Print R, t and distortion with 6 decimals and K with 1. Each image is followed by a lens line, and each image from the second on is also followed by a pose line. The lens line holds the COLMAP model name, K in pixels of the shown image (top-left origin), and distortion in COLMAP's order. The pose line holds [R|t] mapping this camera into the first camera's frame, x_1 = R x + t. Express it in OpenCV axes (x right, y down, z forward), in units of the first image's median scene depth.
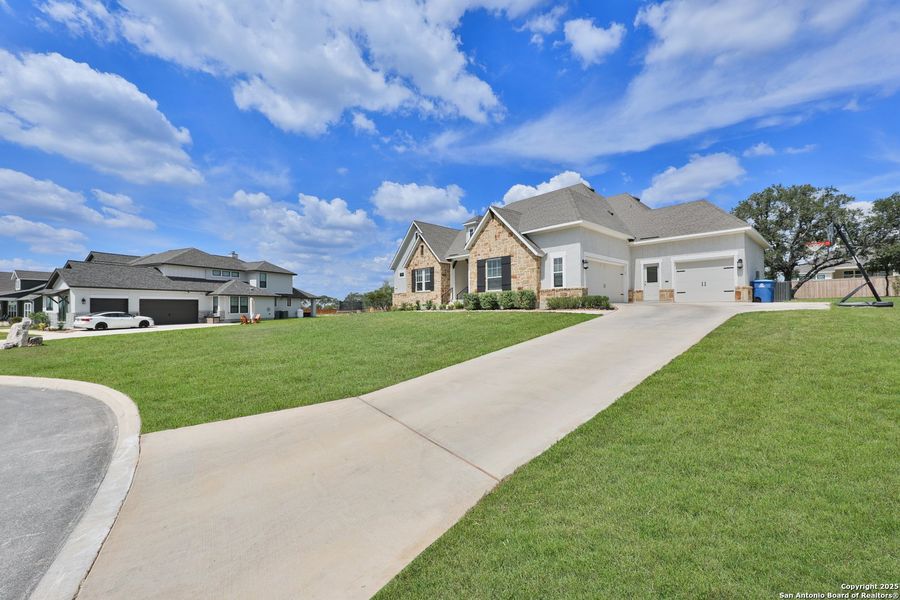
lens RADIAL K [[338.8, 0, 449.9], [0, 338.8, 307.6], [0, 0, 1]] dist [0.002189, 0.000166]
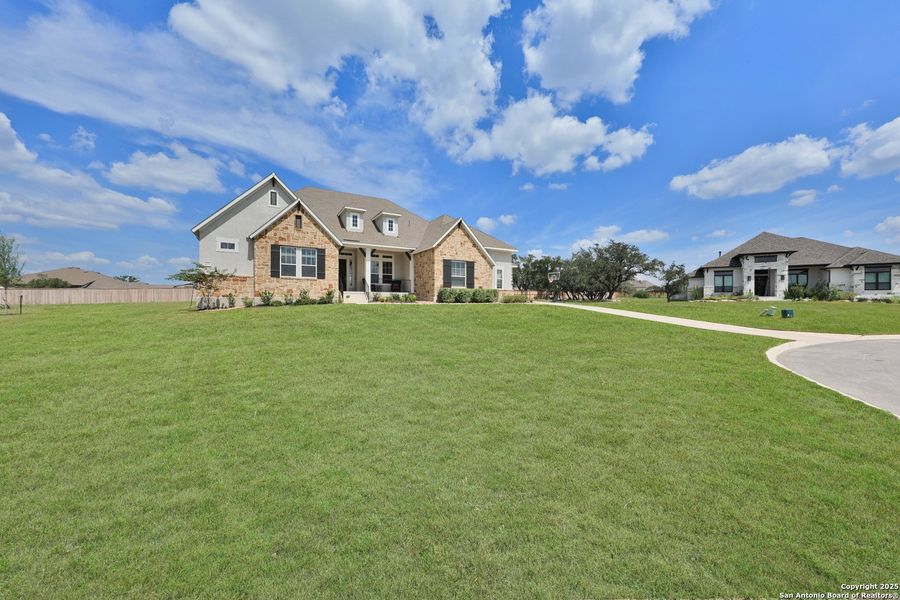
lens RADIAL K [[338.8, 0, 449.9], [0, 338.8, 307.6], [0, 0, 1]] dist [0.002189, 0.000166]
pose [[0.223727, 0.001528, 0.974651, -1.041145], [-0.002517, 0.999996, -0.000990, 0.023793], [-0.974649, -0.002231, 0.223730, 0.740986]]
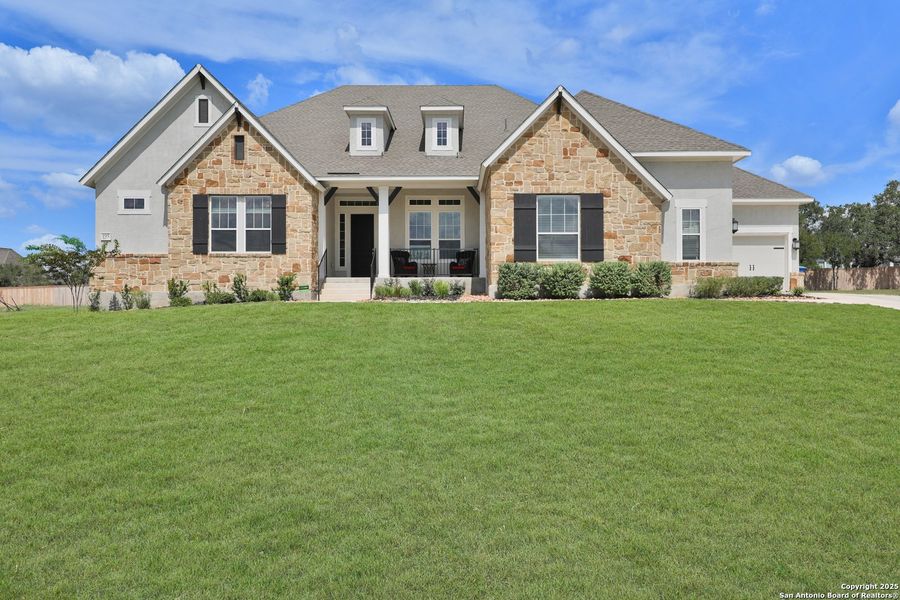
lens RADIAL K [[610.3, 0, 450.0], [0, 610.3, 300.0], [0, 0, 1]] dist [0.000973, 0.000298]
pose [[0.688164, 0.009689, 0.725491, -0.606148], [-0.003581, 0.999944, -0.009958, 0.016589], [-0.725547, 0.004254, 0.688160, 0.493834]]
